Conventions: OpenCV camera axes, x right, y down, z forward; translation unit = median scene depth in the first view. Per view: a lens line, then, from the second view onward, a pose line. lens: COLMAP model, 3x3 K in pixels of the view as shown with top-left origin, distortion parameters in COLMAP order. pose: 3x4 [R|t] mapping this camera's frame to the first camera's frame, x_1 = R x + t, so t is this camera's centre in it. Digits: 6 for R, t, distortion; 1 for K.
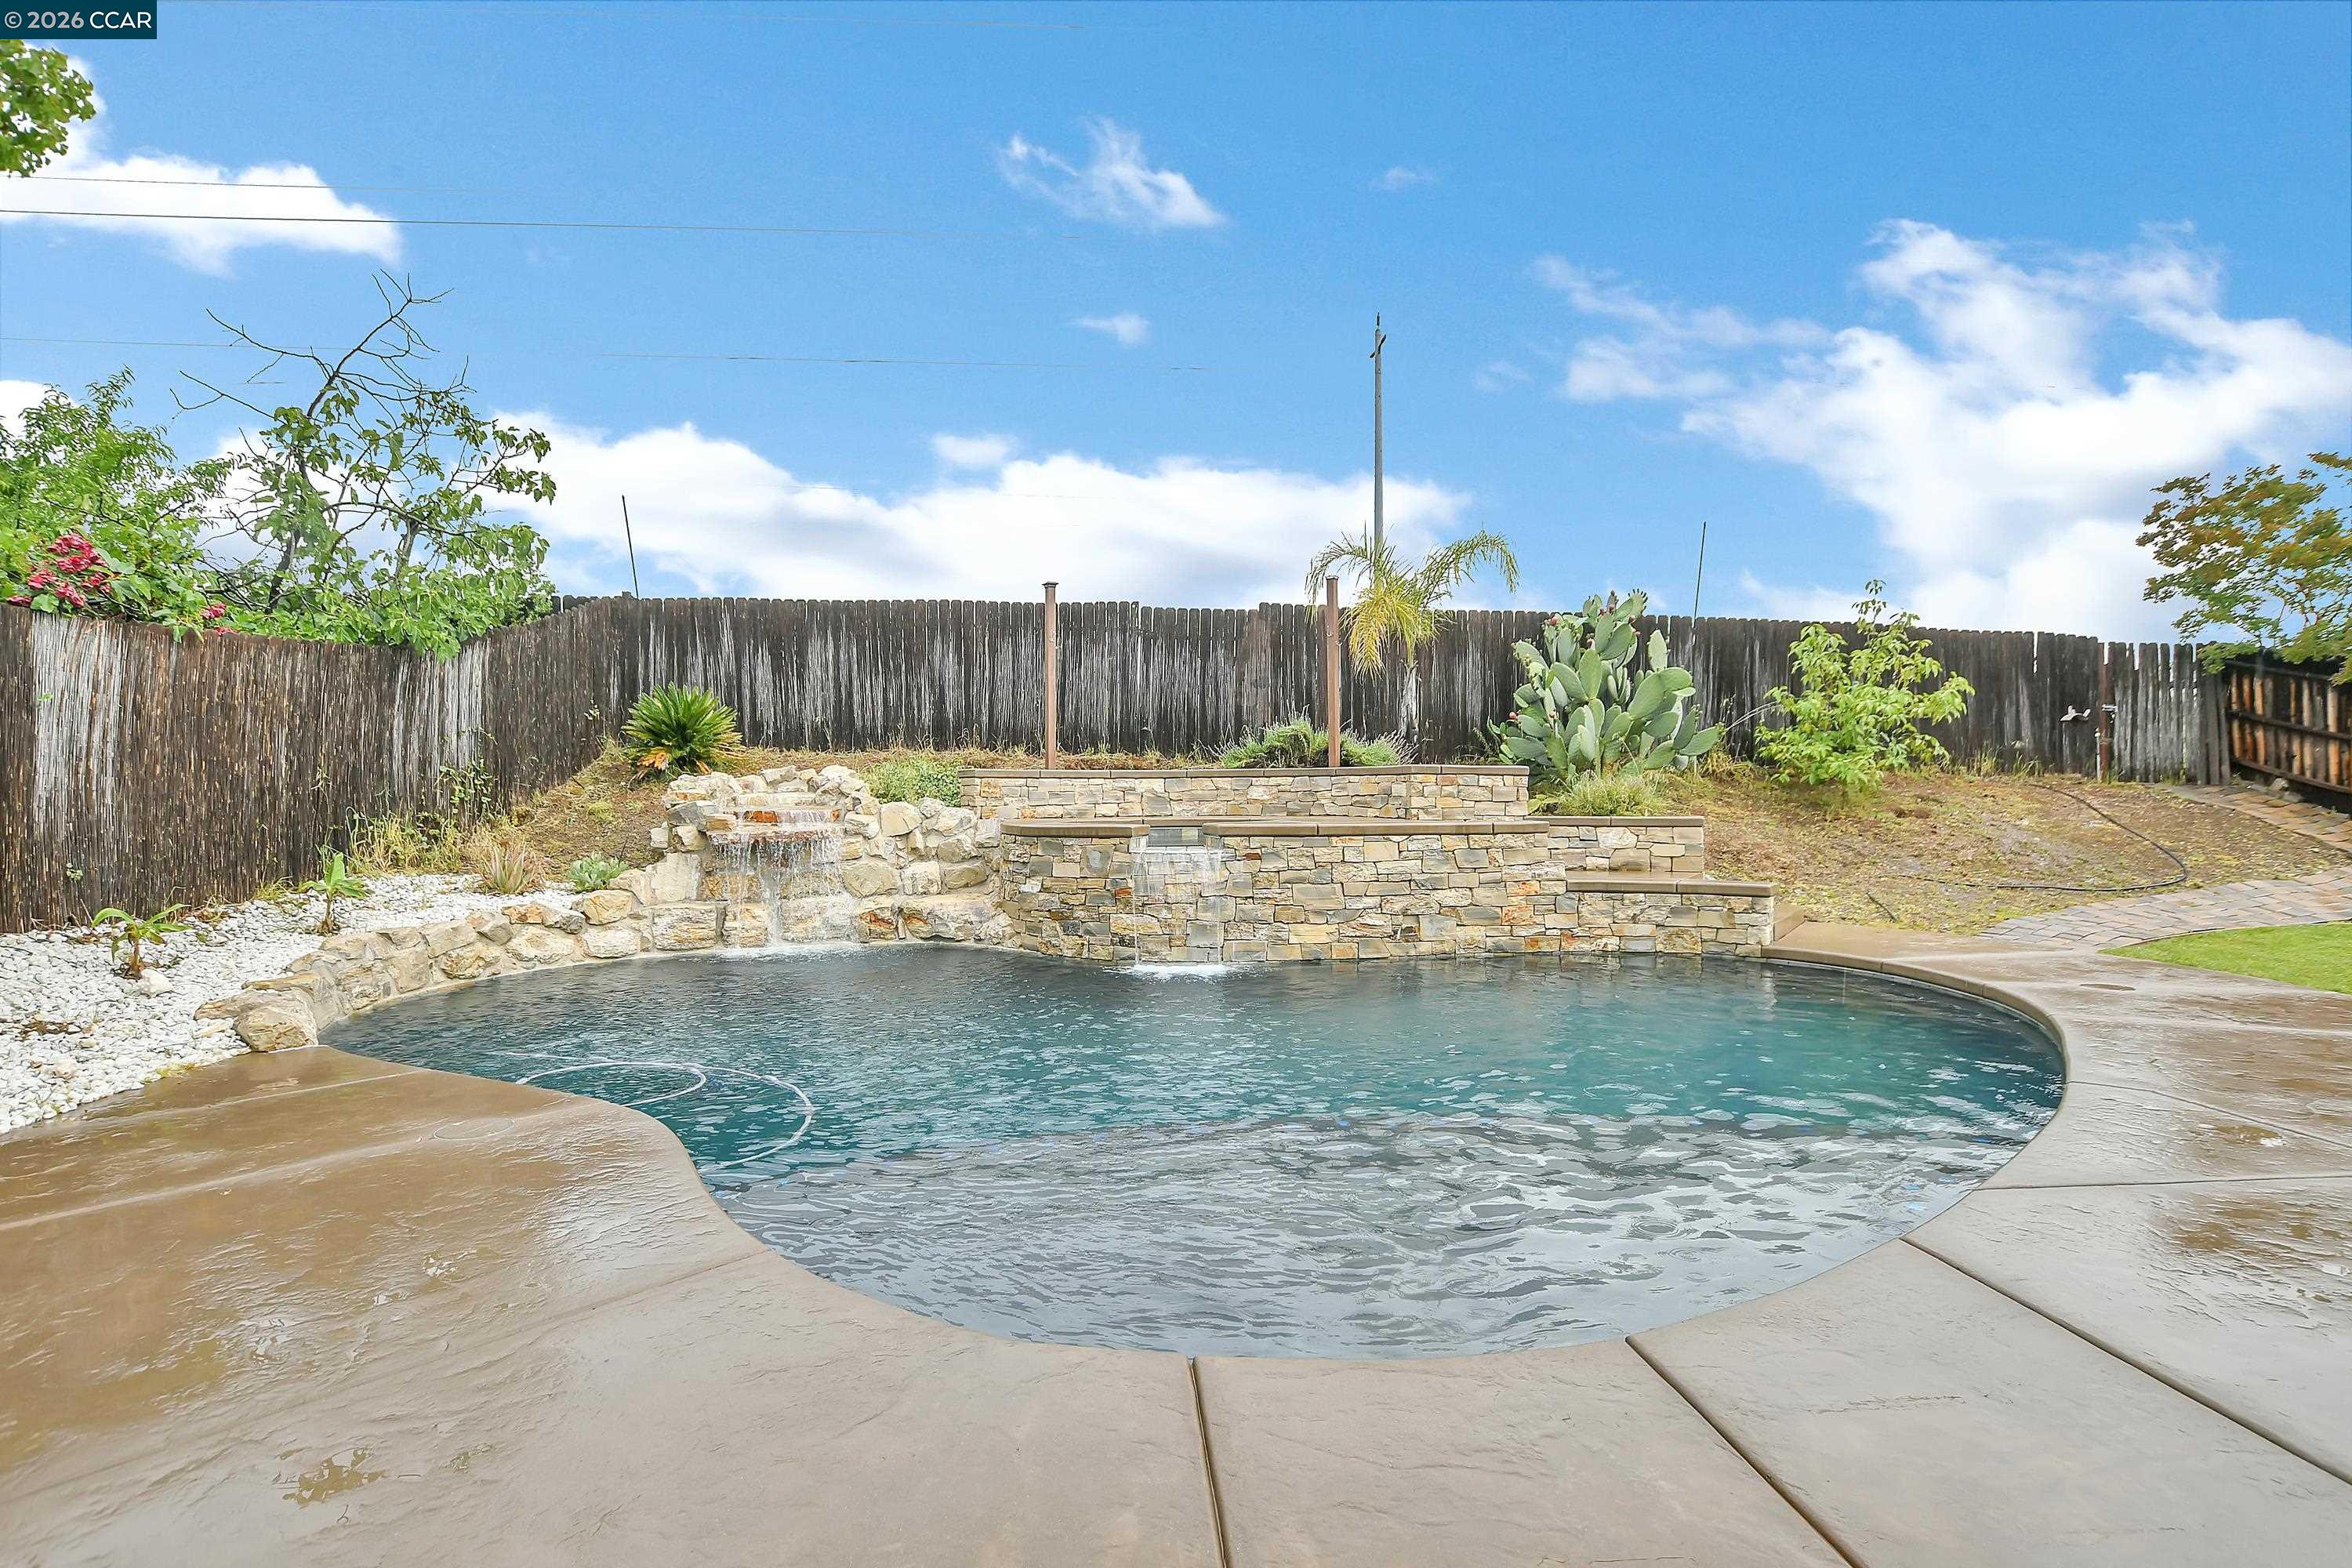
lens RADIAL K [[1117.2, 0, 1155.0], [0, 1117.2, 797.4], [0, 0, 1]] dist [-0.030829, 0.004787]
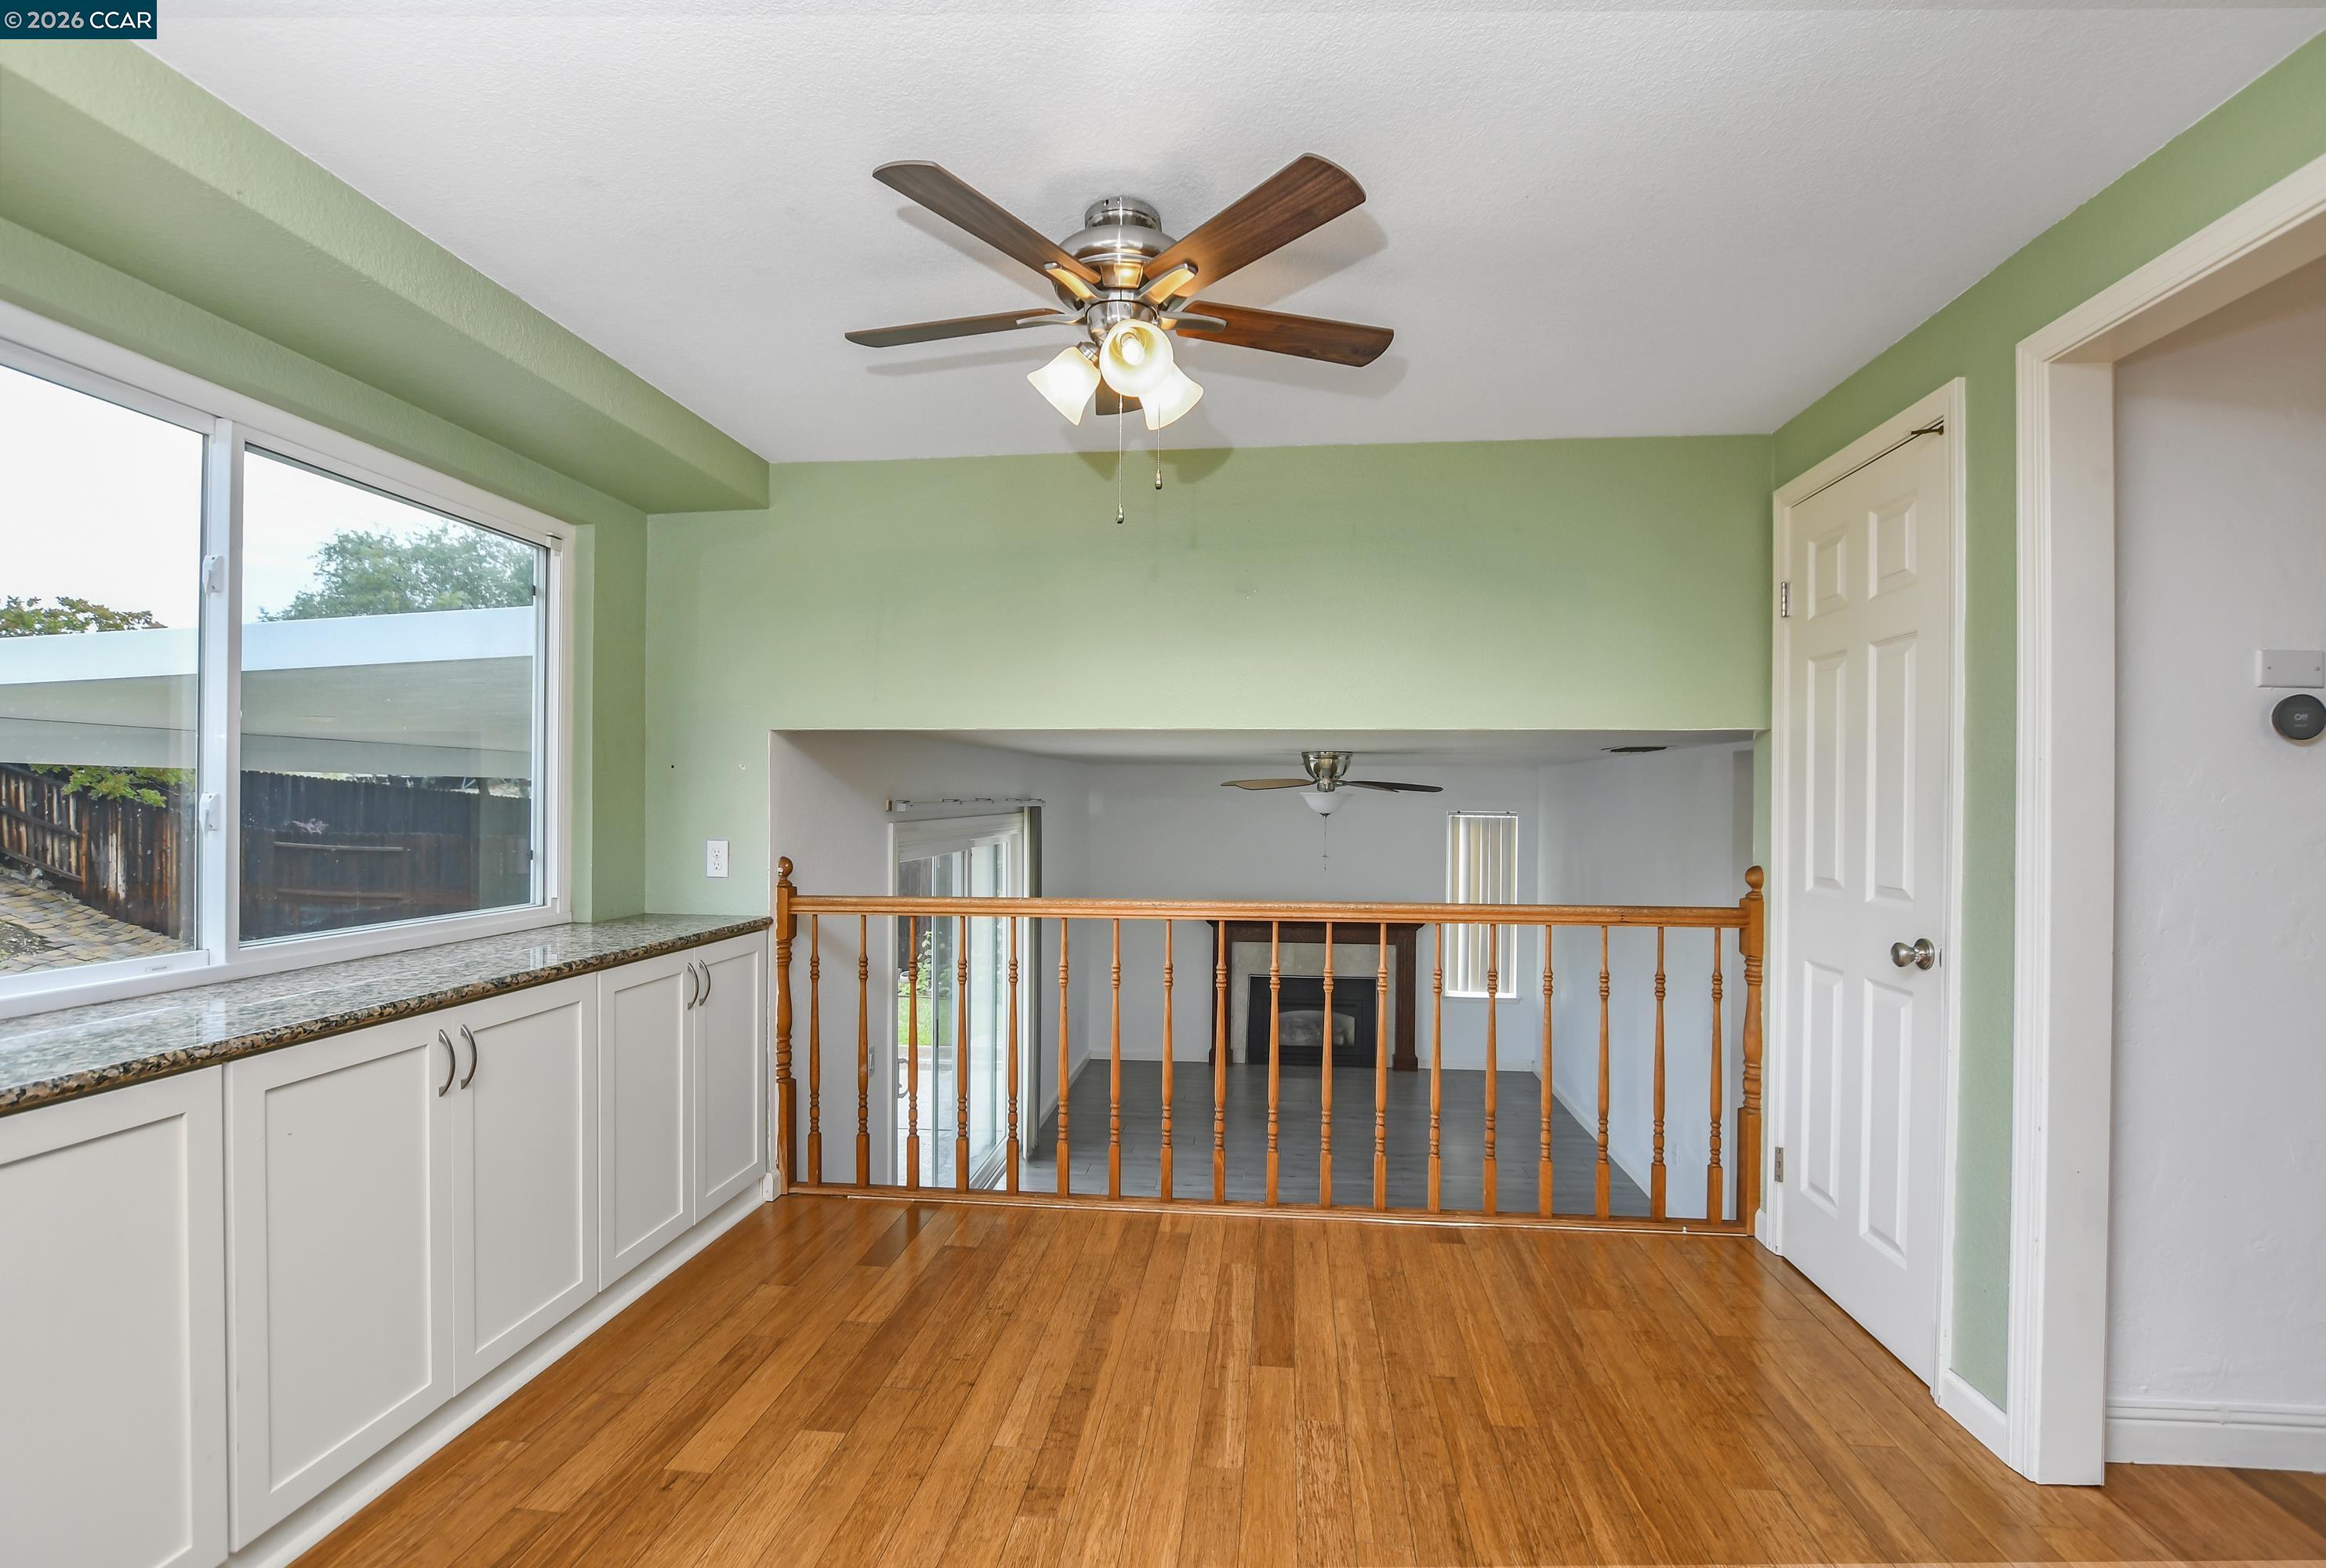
lens RADIAL K [[1094.7, 0, 1173.4], [0, 1094.7, 800.9], [0, 0, 1]] dist [-0.015961, -0.001626]
pose [[0.136979, 0.011258, 0.990510, 0.083645], [-0.002324, 0.999936, -0.011043, -0.097355], [-0.990571, -0.000789, 0.136996, -0.434092]]
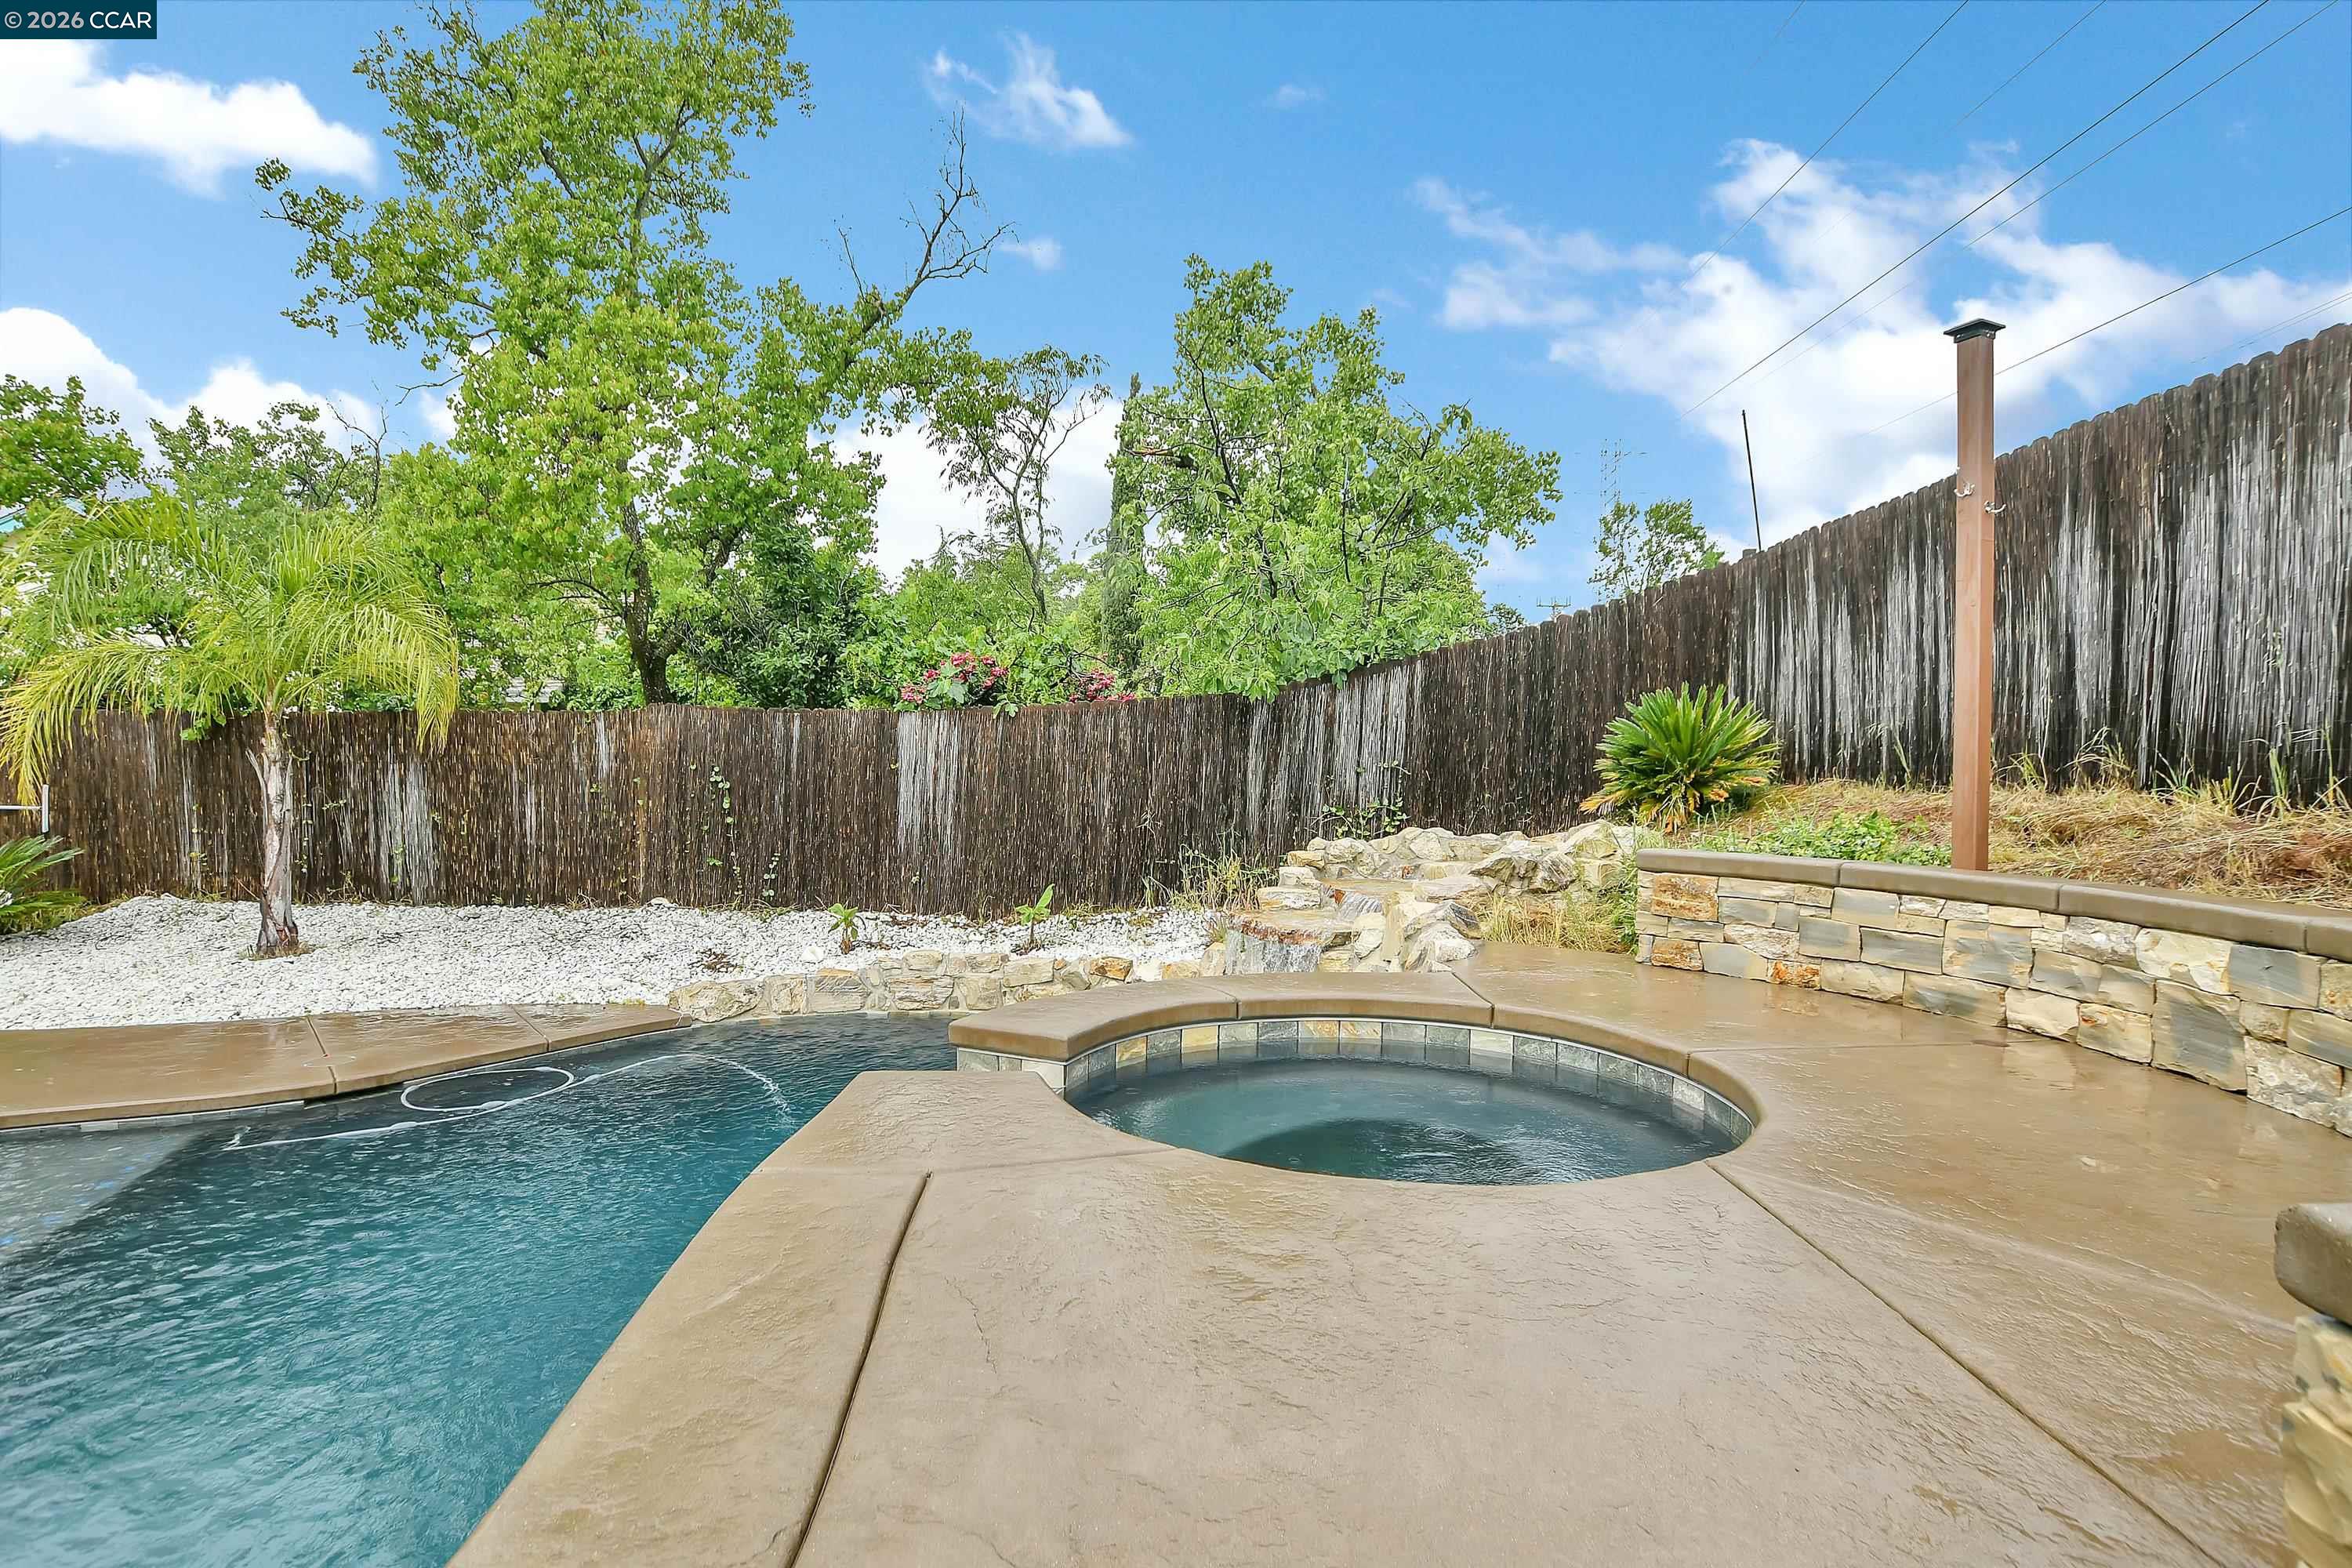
lens RADIAL K [[1117.2, 0, 1156.5], [0, 1117.2, 801.8], [0, 0, 1]] dist [-0.030829, 0.004787]
pose [[-0.113909, 0.033607, -0.992923, 0.305573], [-0.017006, 0.999215, 0.035771, -0.058282], [0.993346, 0.020960, -0.113248, 0.875056]]
